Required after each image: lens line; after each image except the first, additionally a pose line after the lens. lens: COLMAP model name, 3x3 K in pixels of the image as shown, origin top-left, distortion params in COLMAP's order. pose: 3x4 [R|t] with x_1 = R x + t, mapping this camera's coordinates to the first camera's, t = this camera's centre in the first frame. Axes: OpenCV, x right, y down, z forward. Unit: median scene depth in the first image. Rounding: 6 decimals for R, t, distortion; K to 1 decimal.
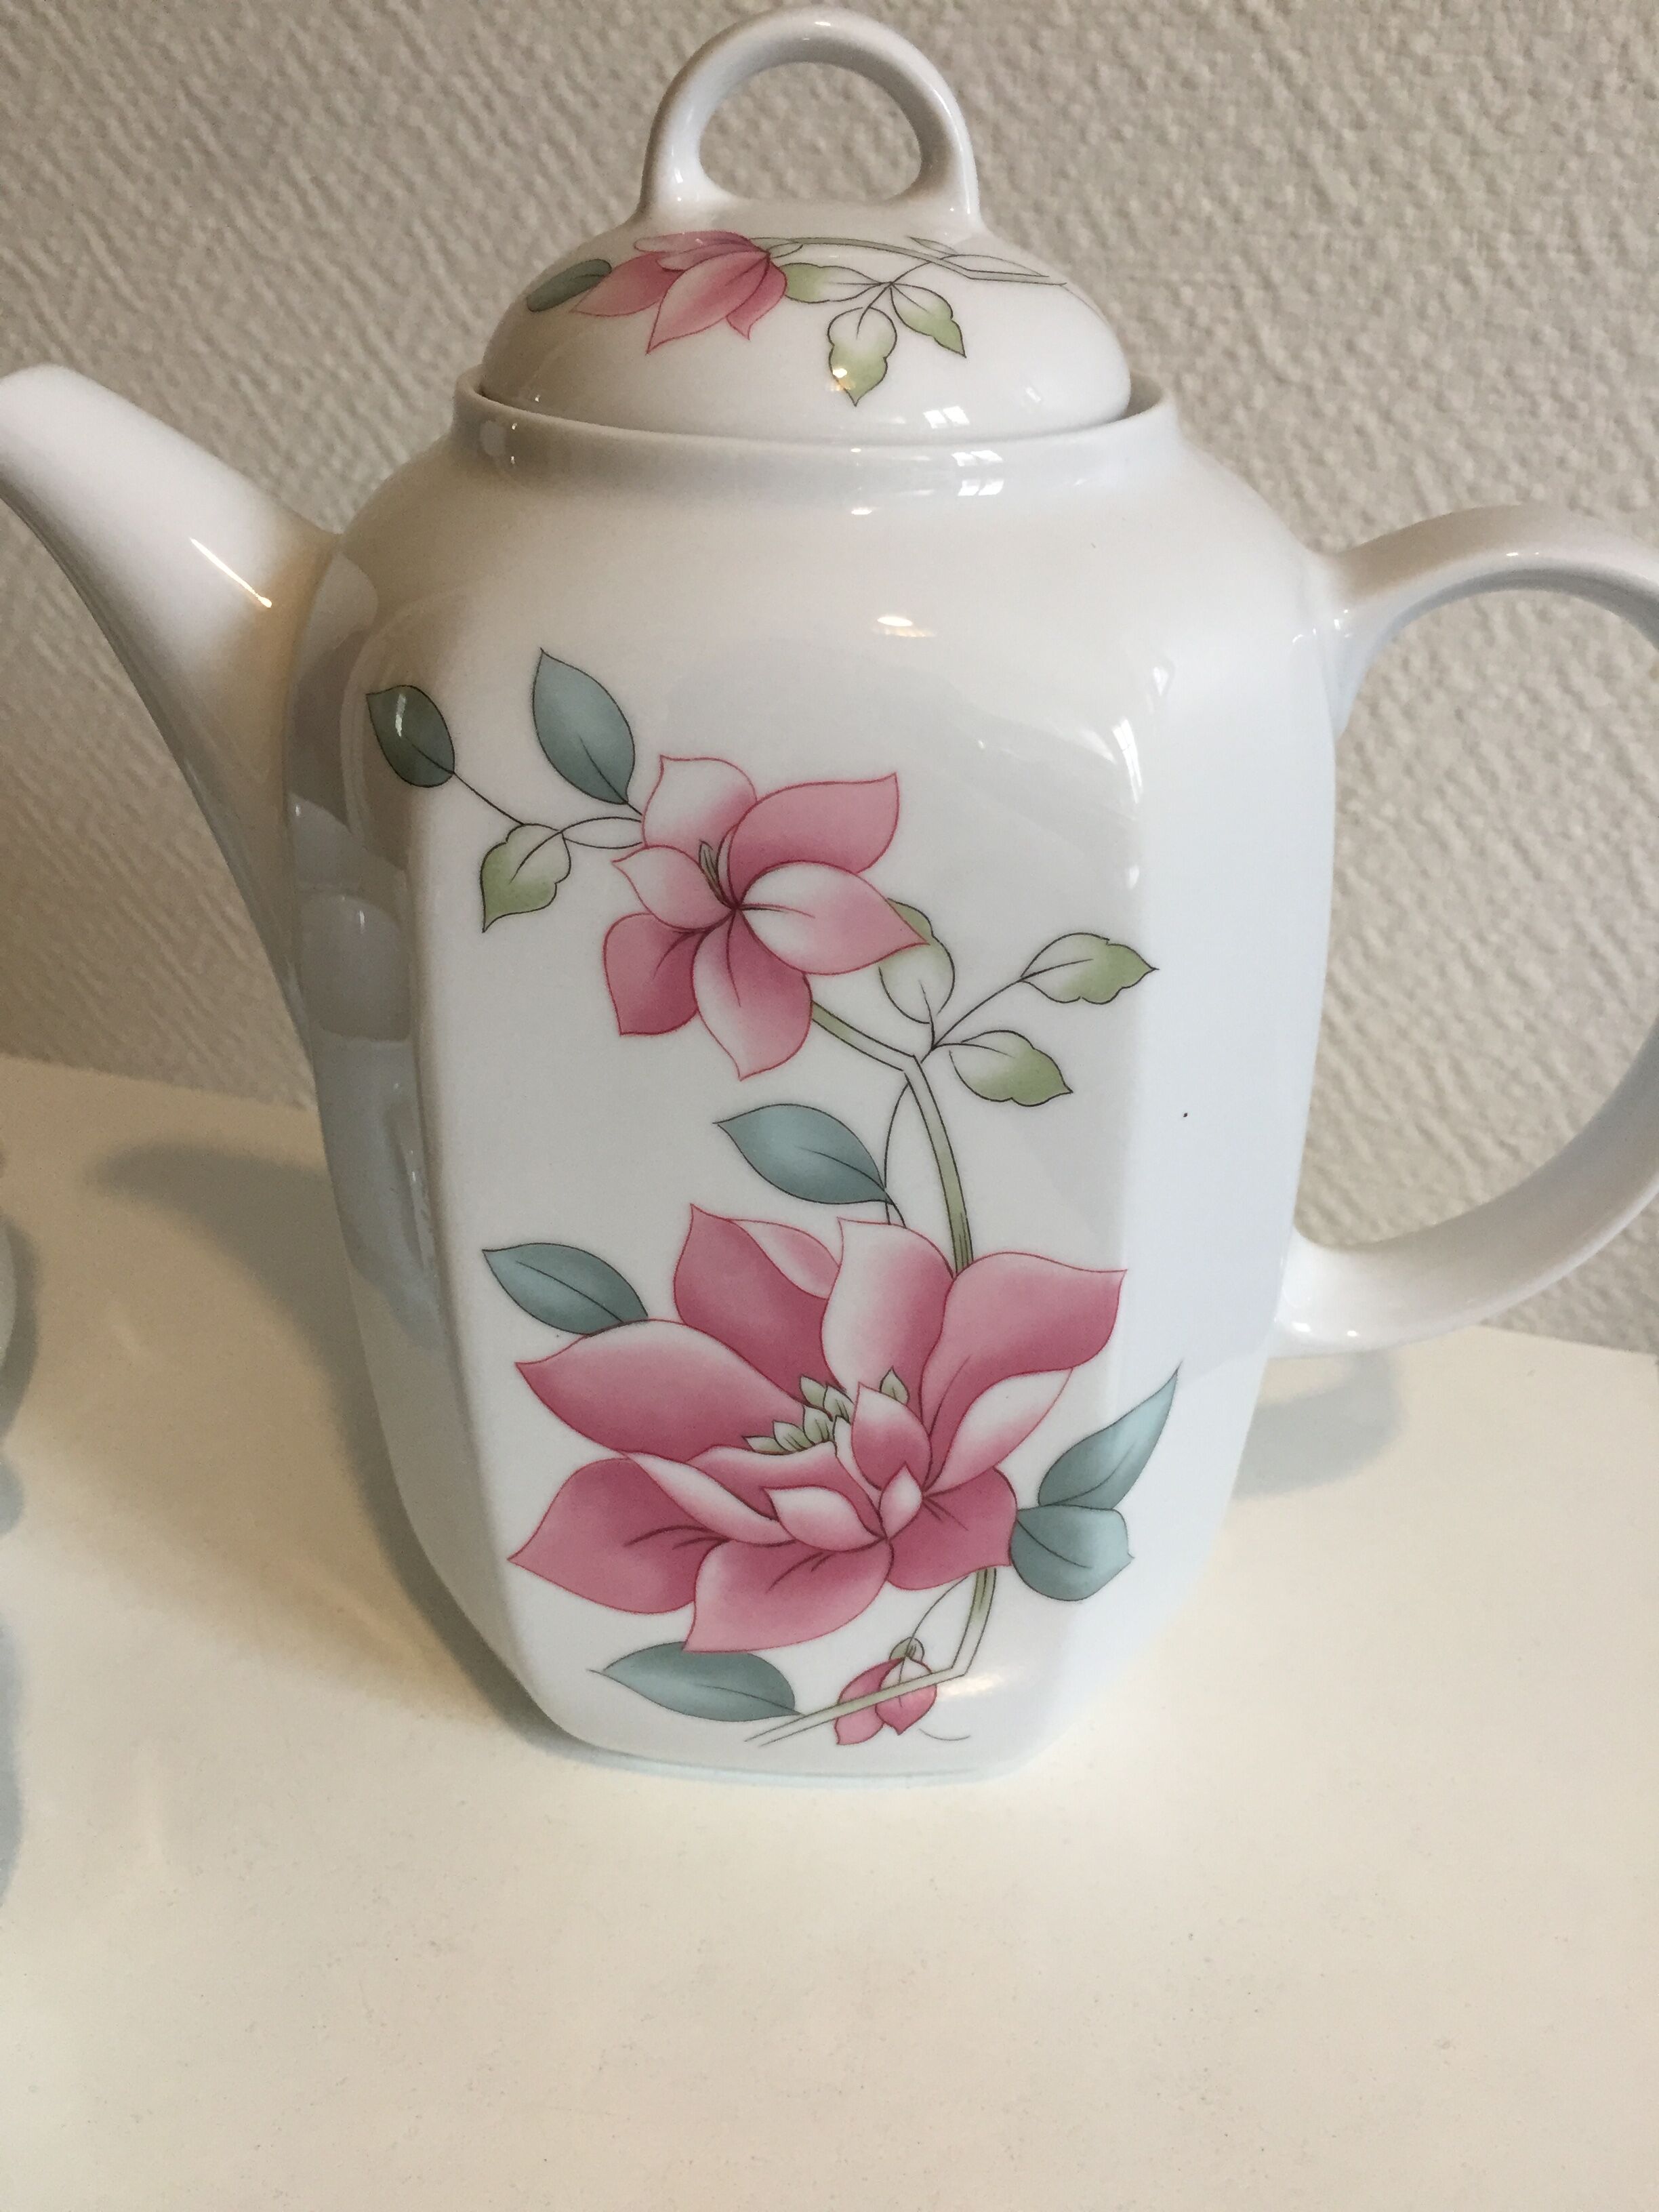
lens RADIAL K [[1912.5, 0, 827.0], [0, 1912.5, 1115.5], [0, 0, 1]] dist [0.032397, -0.066788]
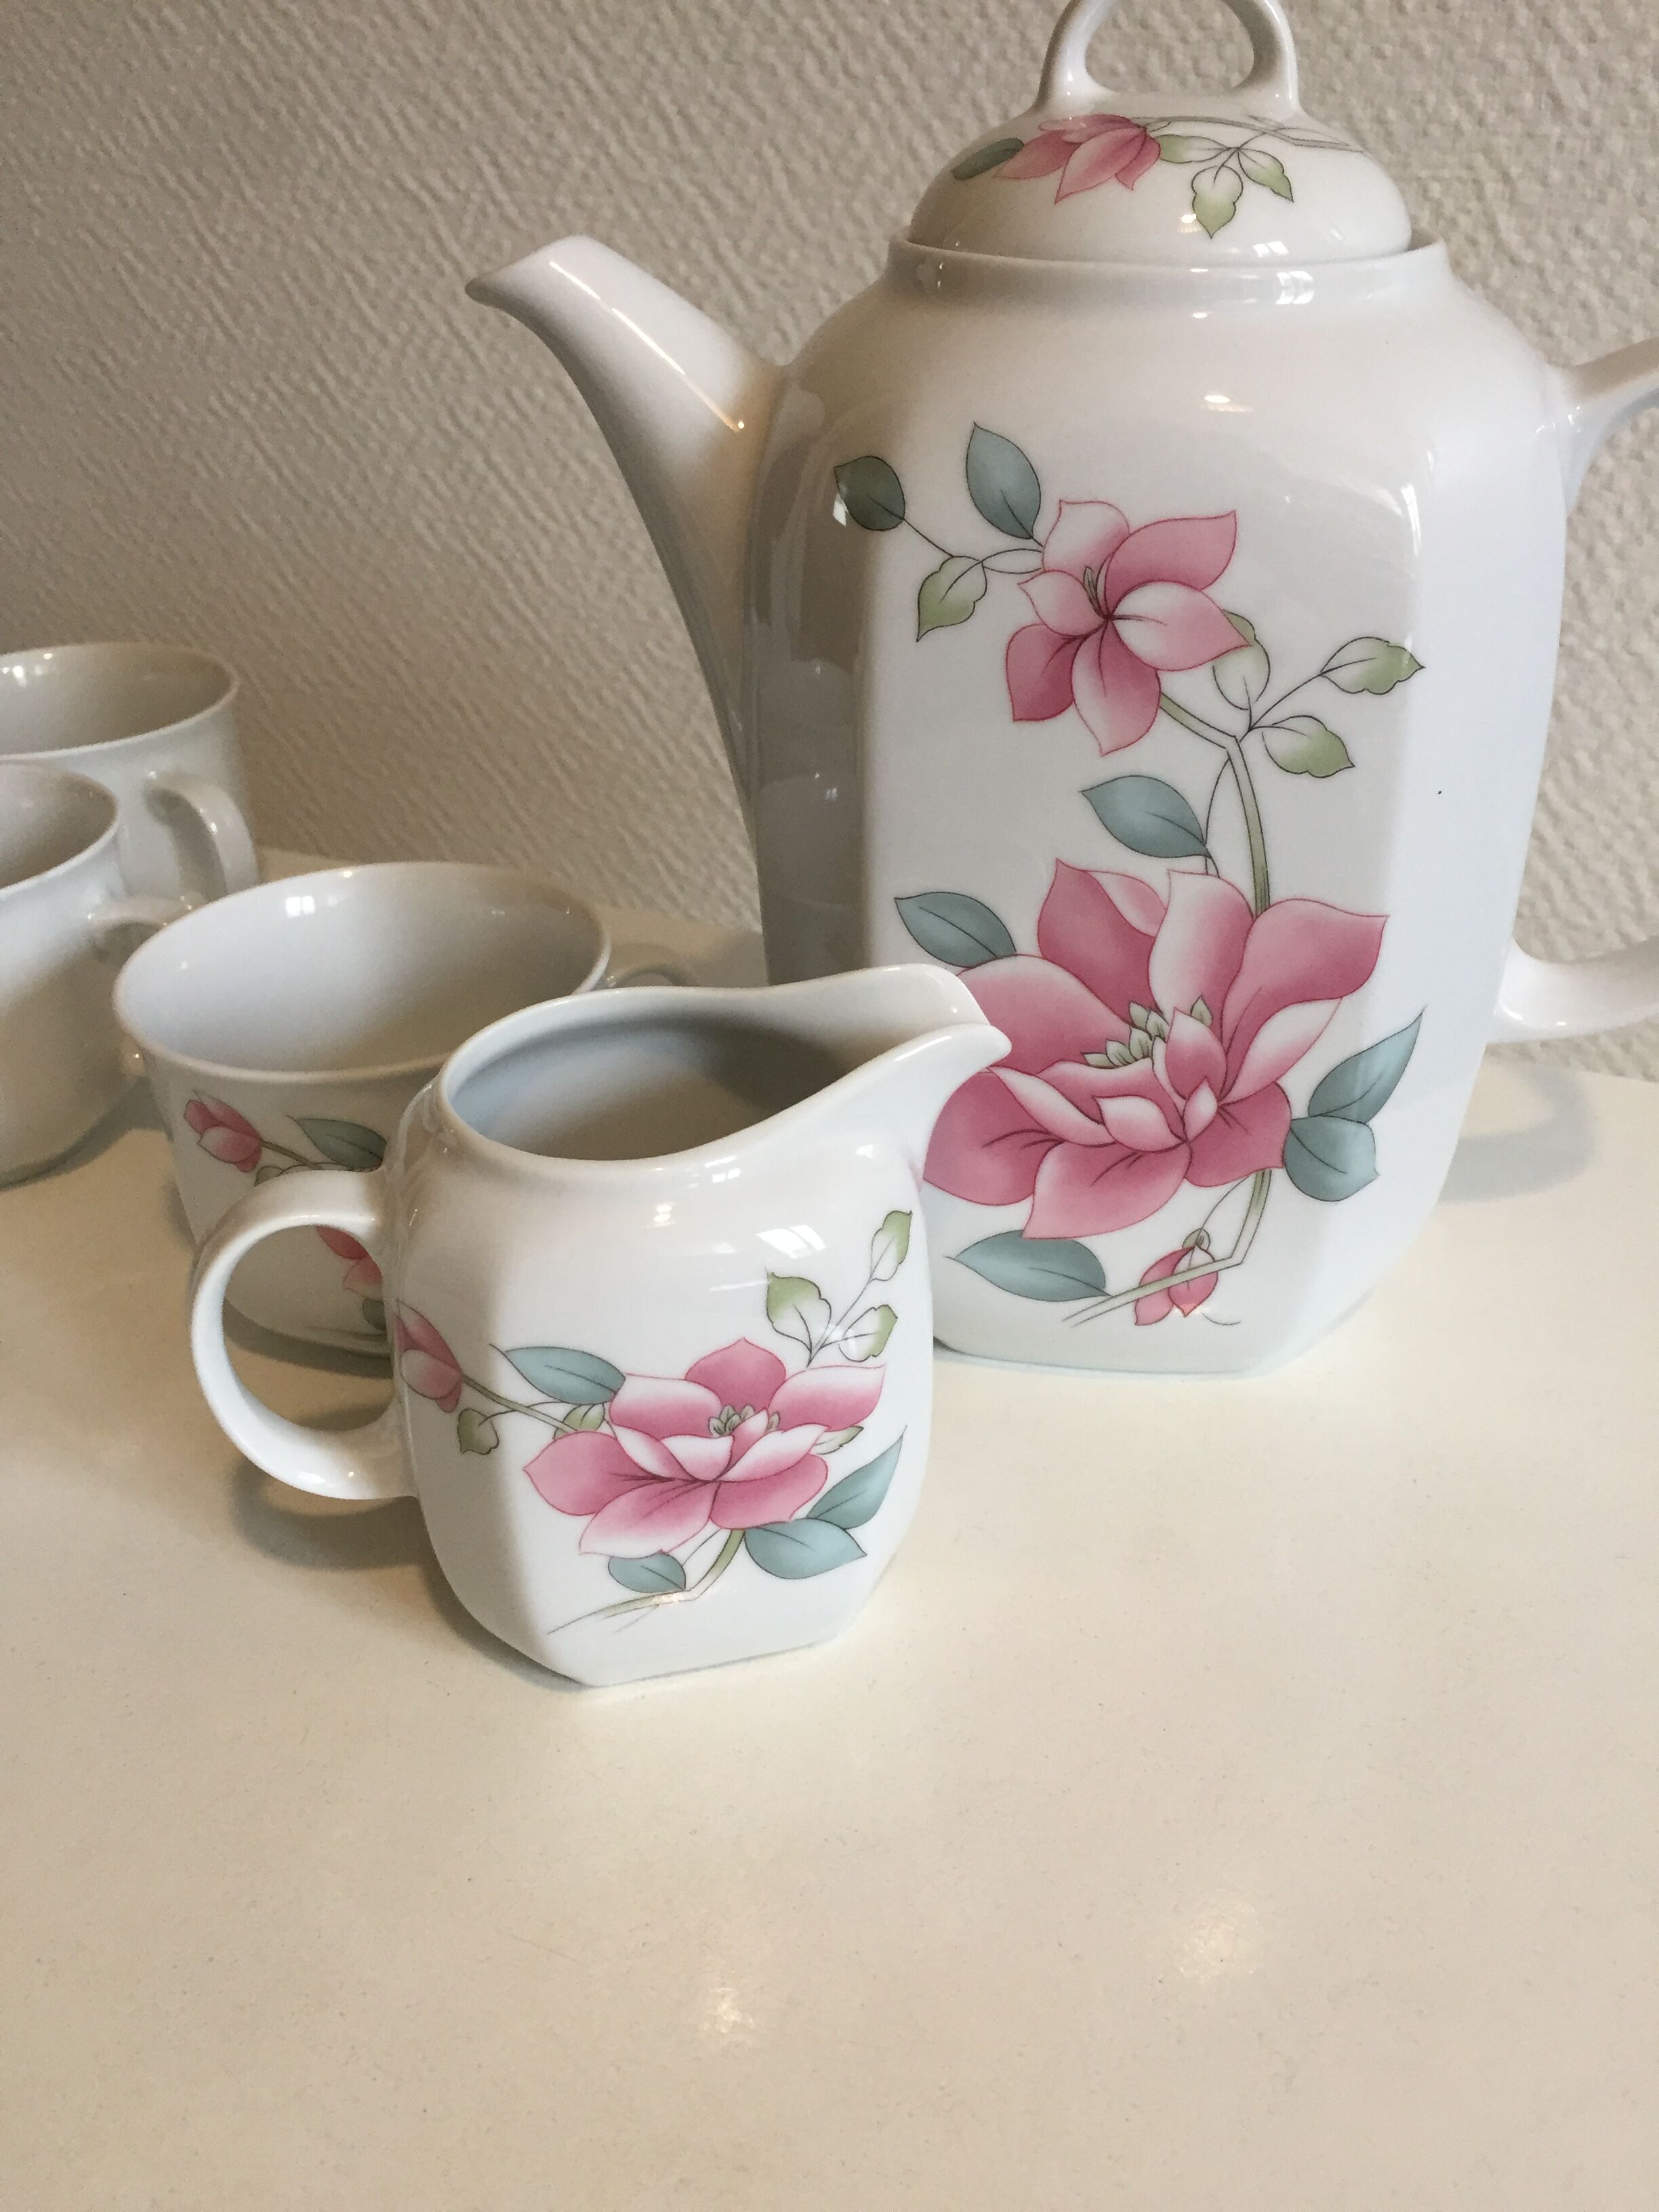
lens RADIAL K [[1861.3, 0, 844.7], [0, 1861.3, 1102.4], [0, 0, 1]] dist [0.051000, -0.090912]
pose [[0.995797, 0.021969, -0.088914, -0.087100], [-0.019899, 0.999512, 0.024096, 0.165777], [0.089400, -0.022225, 0.995748, -0.276059]]
